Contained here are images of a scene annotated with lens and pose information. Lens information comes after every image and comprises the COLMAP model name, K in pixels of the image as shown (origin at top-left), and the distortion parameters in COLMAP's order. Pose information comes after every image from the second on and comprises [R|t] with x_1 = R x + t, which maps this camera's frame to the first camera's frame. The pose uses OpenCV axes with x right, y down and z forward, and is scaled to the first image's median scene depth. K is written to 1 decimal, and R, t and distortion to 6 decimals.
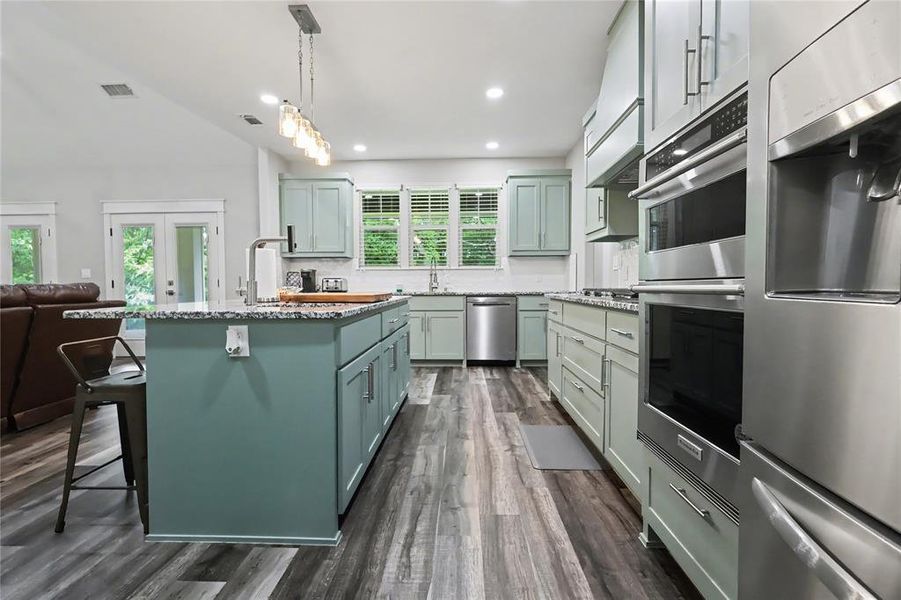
lens RADIAL K [[423.9, 0, 448.4], [0, 423.9, 298.2], [0, 0, 1]] dist [-0.000731, 0.000100]
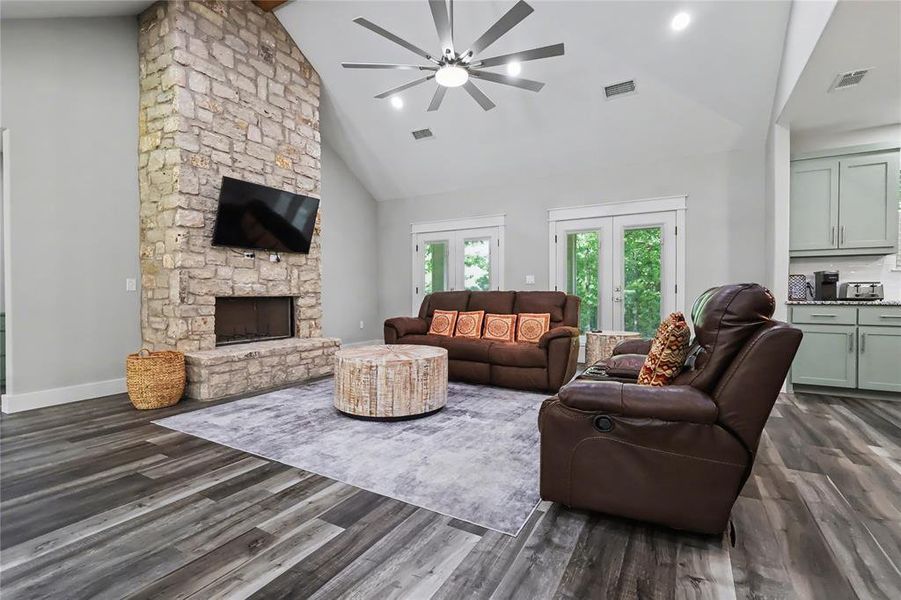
lens RADIAL K [[416.0, 0, 437.6], [0, 416.0, 299.7], [0, 0, 1]] dist [-0.000450, -0.000377]
pose [[0.878928, 0.013138, -0.476774, -1.668322], [-0.020190, 0.999749, -0.009670, 0.020152], [0.476528, 0.018125, 0.878973, -0.062606]]
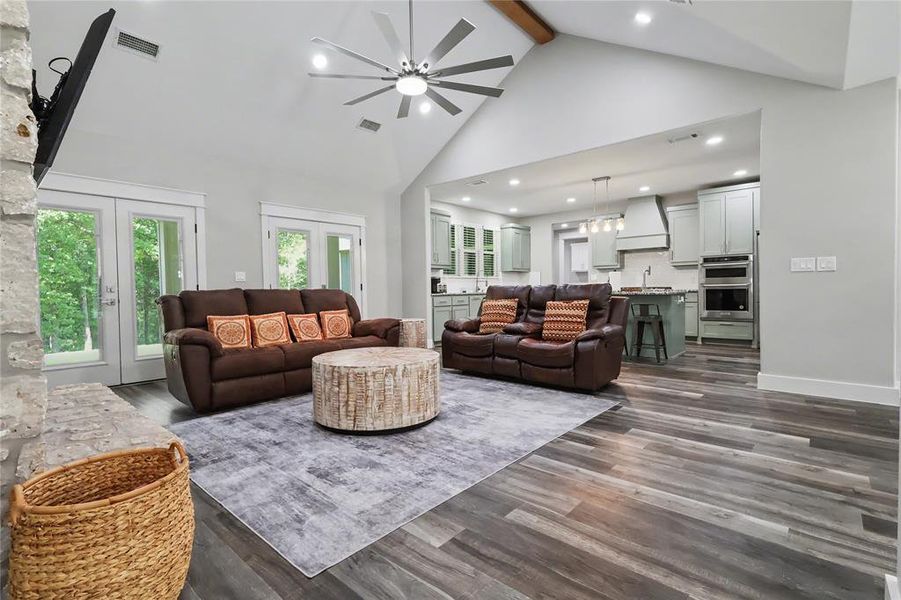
lens RADIAL K [[429.8, 0, 453.4], [0, 429.8, 296.6], [0, 0, 1]] dist [0.003045, 0.000893]
pose [[0.627026, -0.017575, 0.778800, -3.845549], [0.034338, 0.999397, -0.005093, 0.019937], [-0.778241, 0.029936, 0.627251, 0.149833]]
